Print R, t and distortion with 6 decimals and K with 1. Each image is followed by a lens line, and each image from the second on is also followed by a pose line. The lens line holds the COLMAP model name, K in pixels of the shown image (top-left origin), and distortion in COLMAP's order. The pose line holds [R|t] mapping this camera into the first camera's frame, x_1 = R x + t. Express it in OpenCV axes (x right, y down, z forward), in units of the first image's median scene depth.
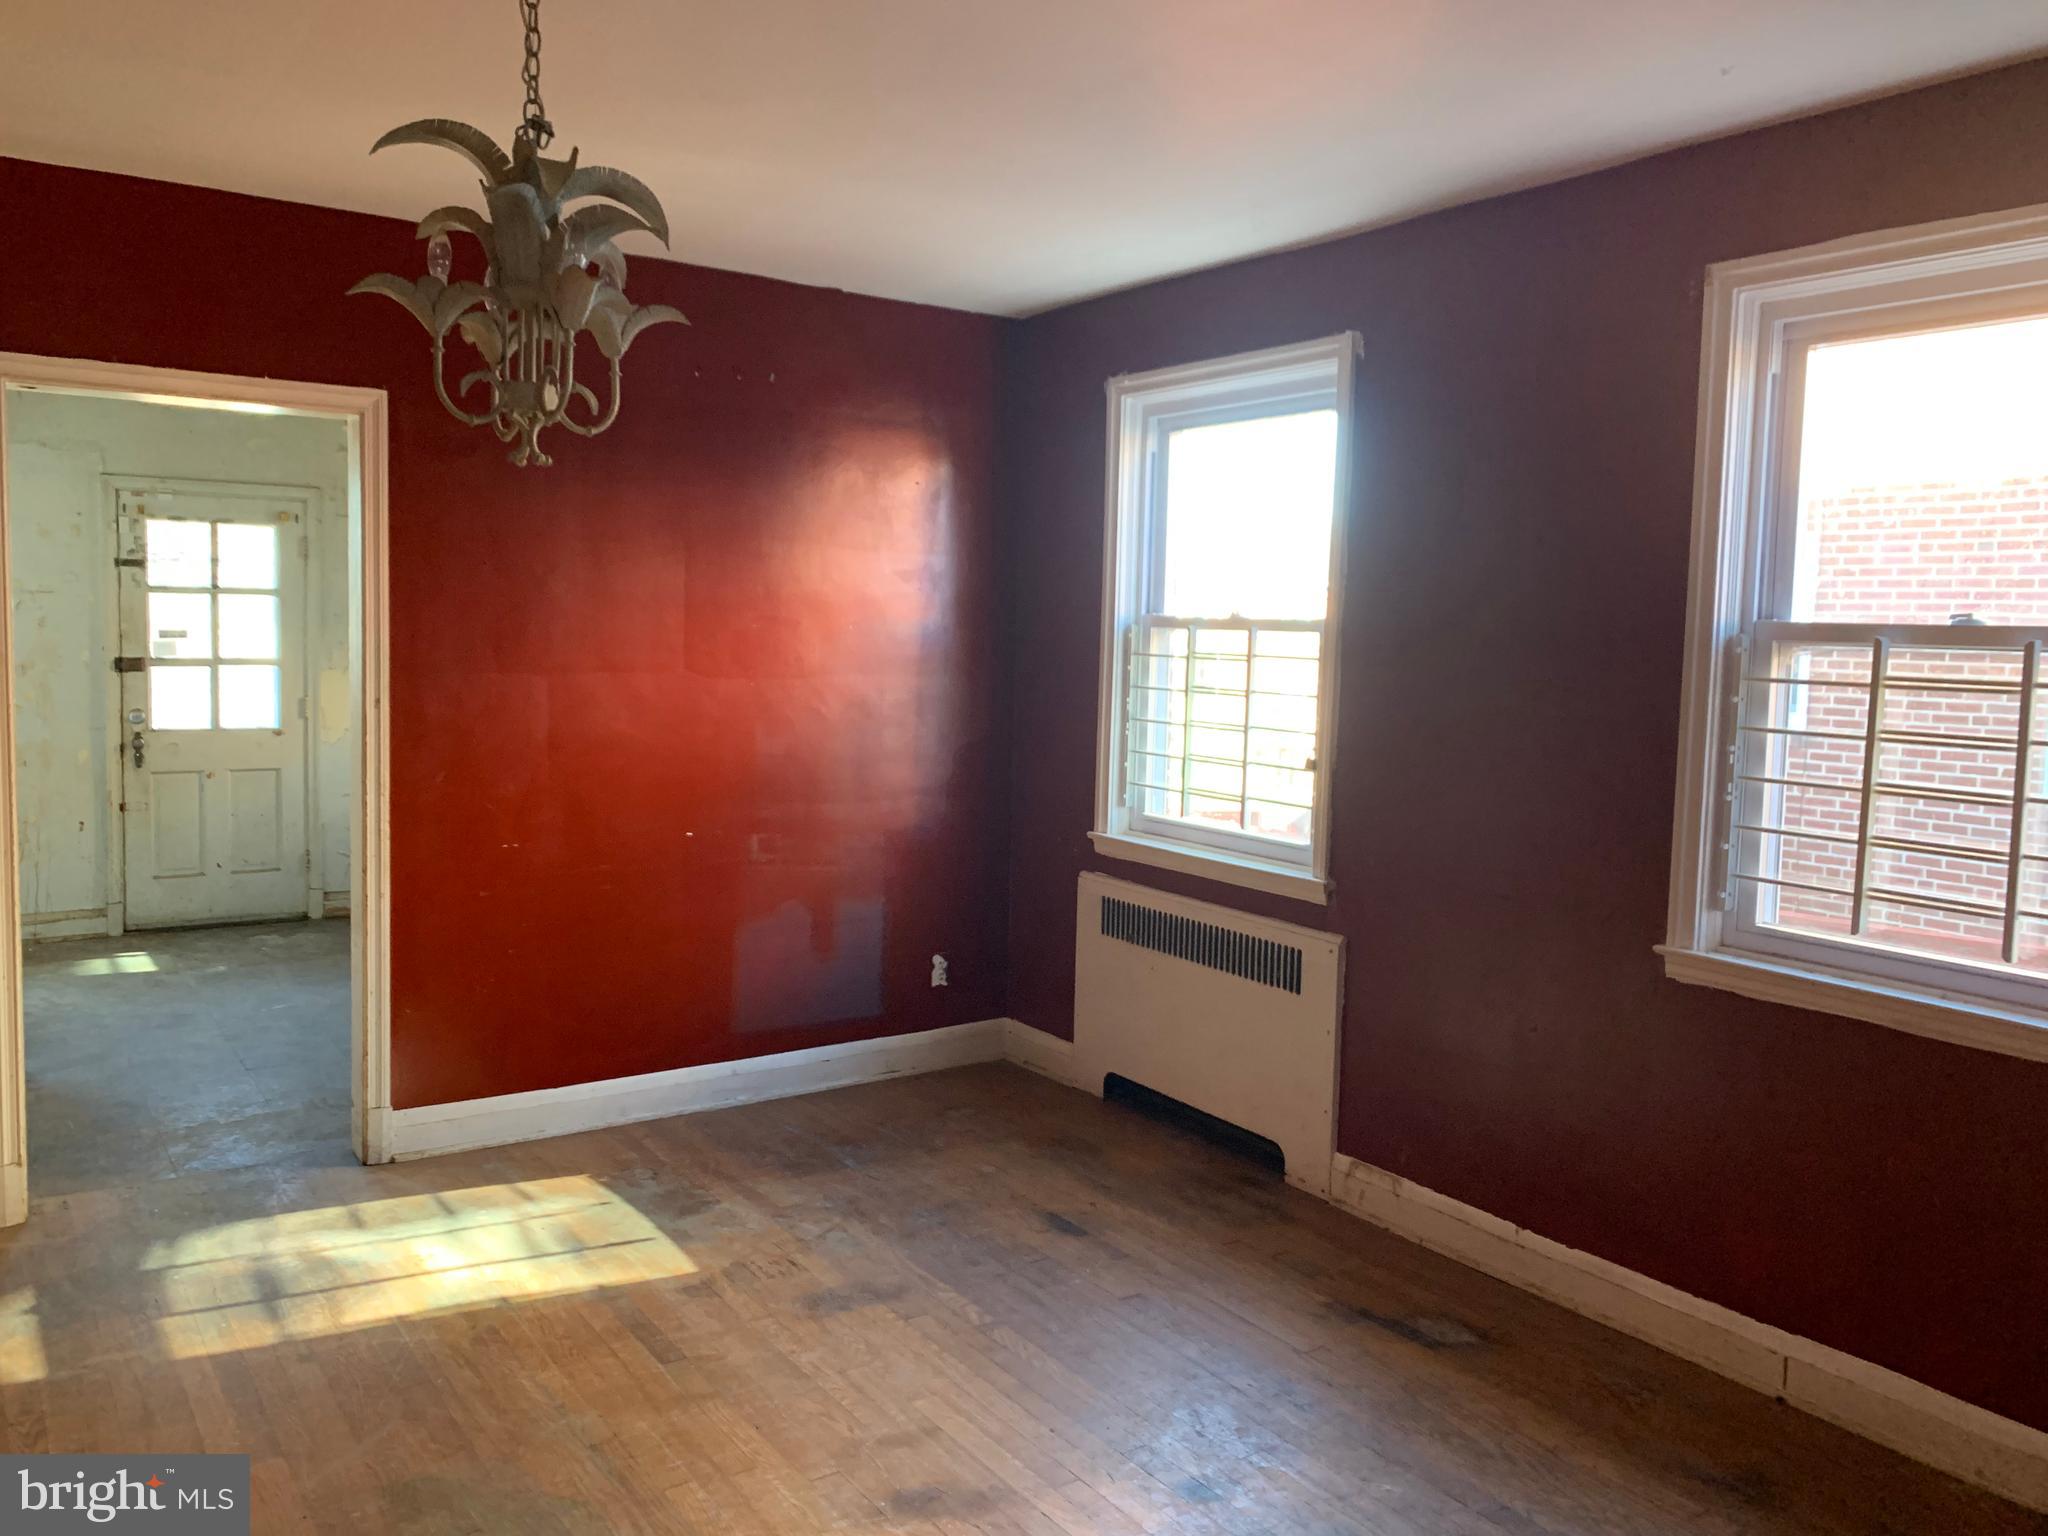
lens RADIAL K [[1590.7, 0, 1011.2], [0, 1590.7, 744.9], [0, 0, 1]] dist [0.092710, -0.174482]
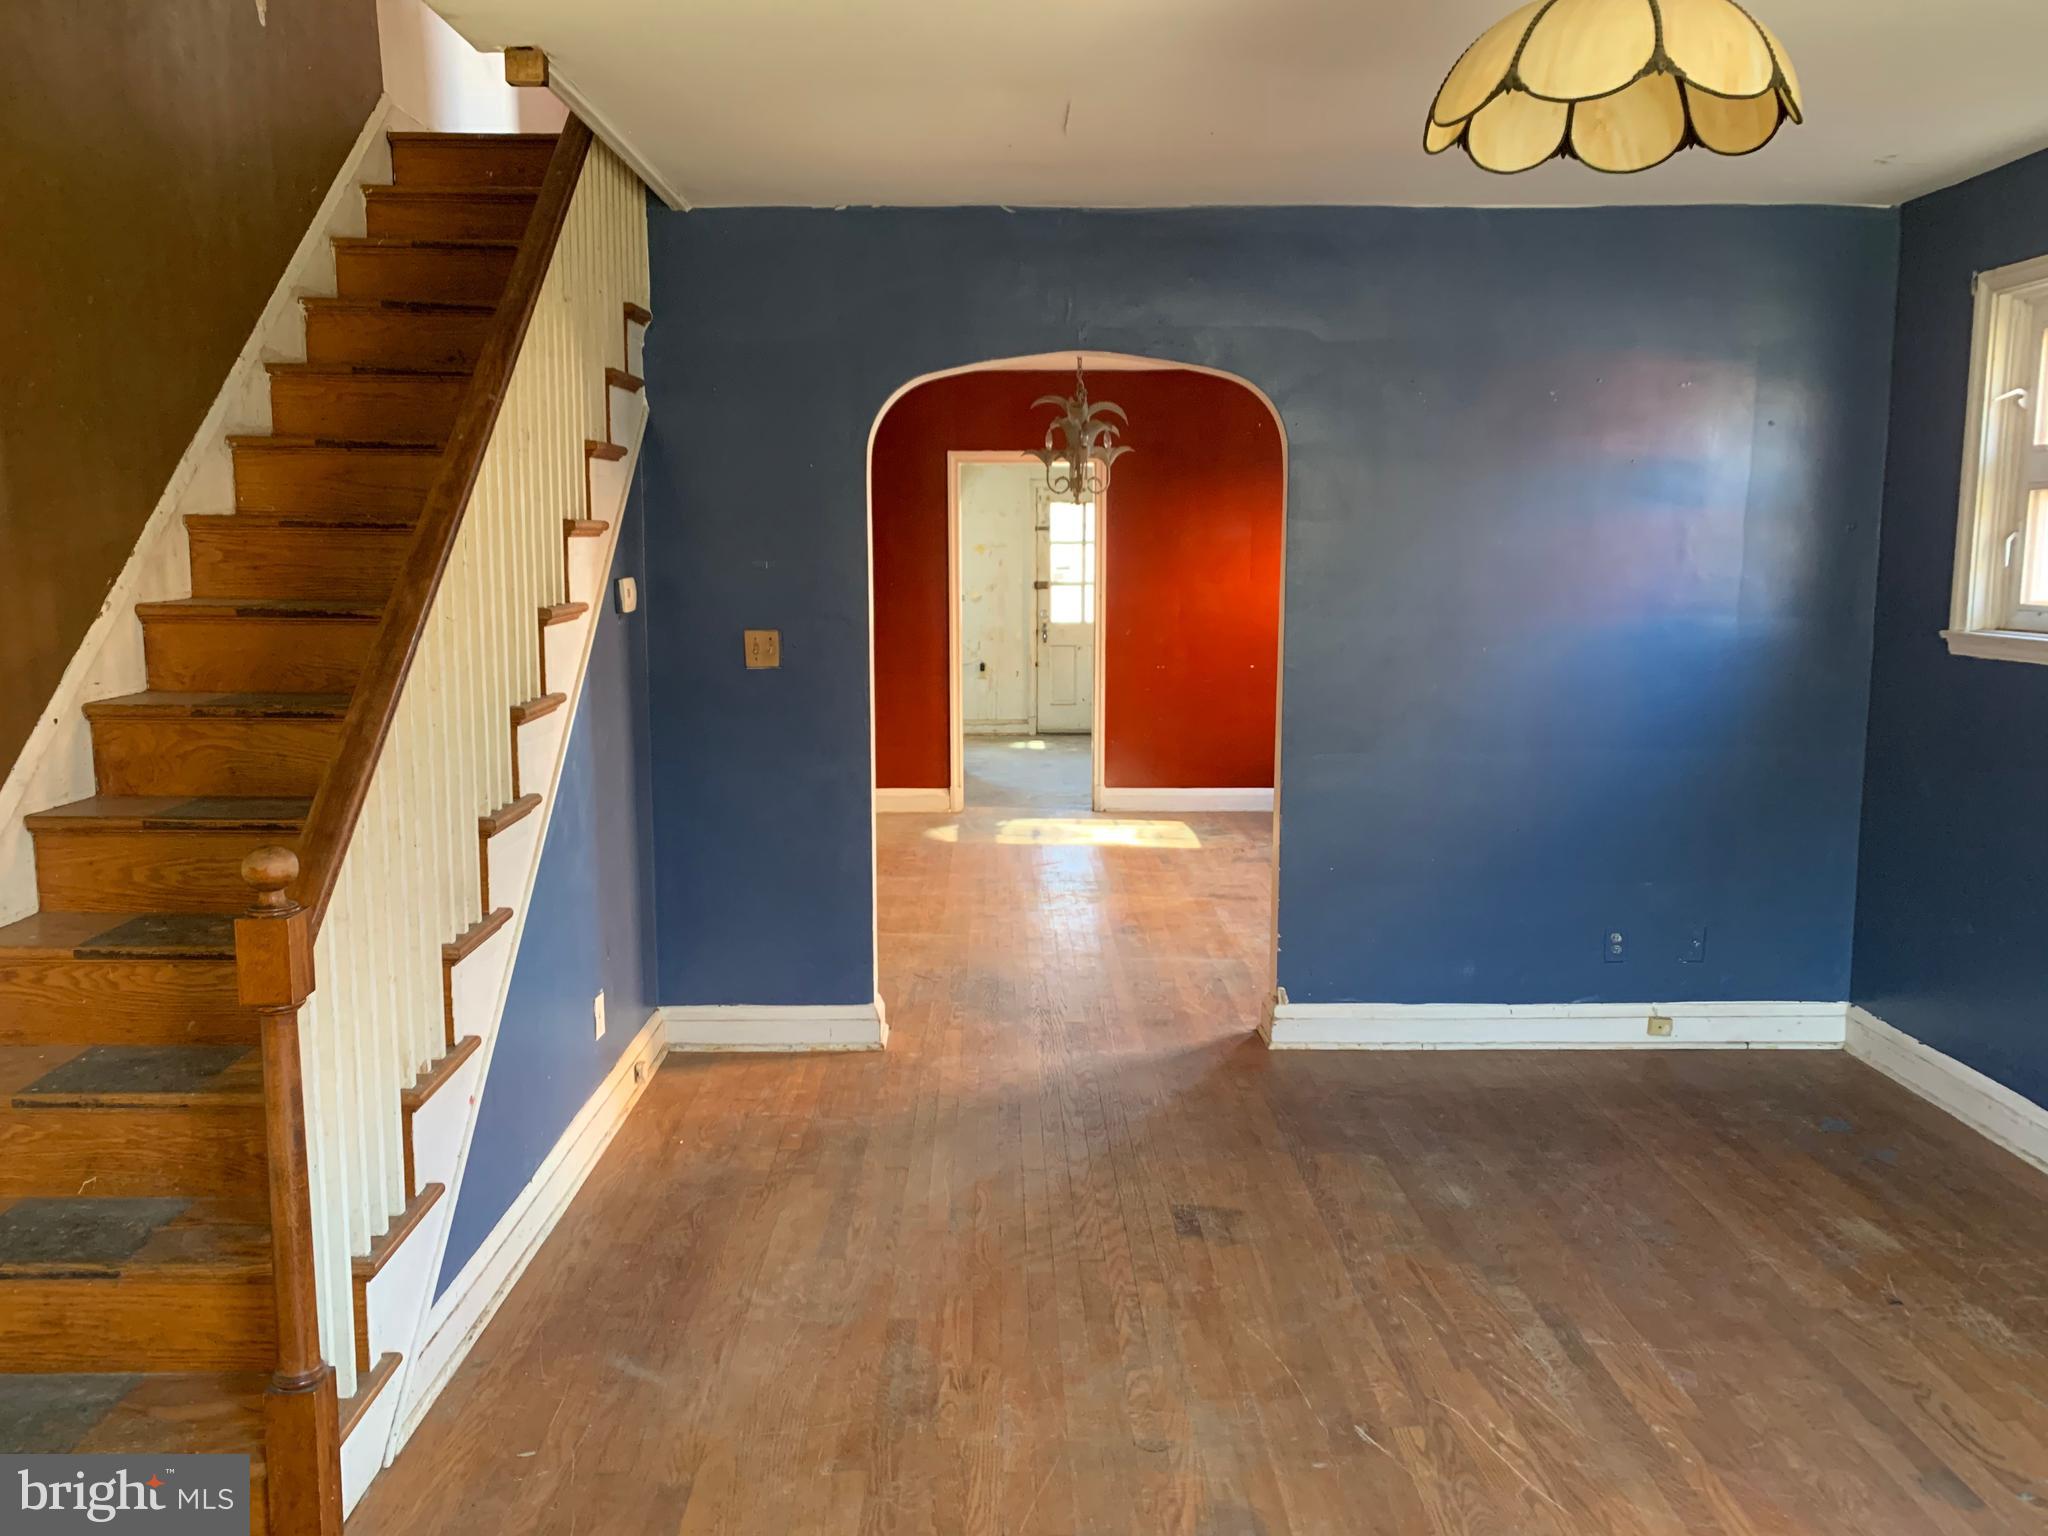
lens RADIAL K [[1590.7, 0, 1011.2], [0, 1590.7, 744.9], [0, 0, 1]] dist [0.092710, -0.174482]
pose [[0.833645, 0.037674, -0.551014, 0.415140], [-0.009630, 0.998511, 0.053700, 0.033057], [0.552216, -0.039461, 0.832767, -0.513130]]
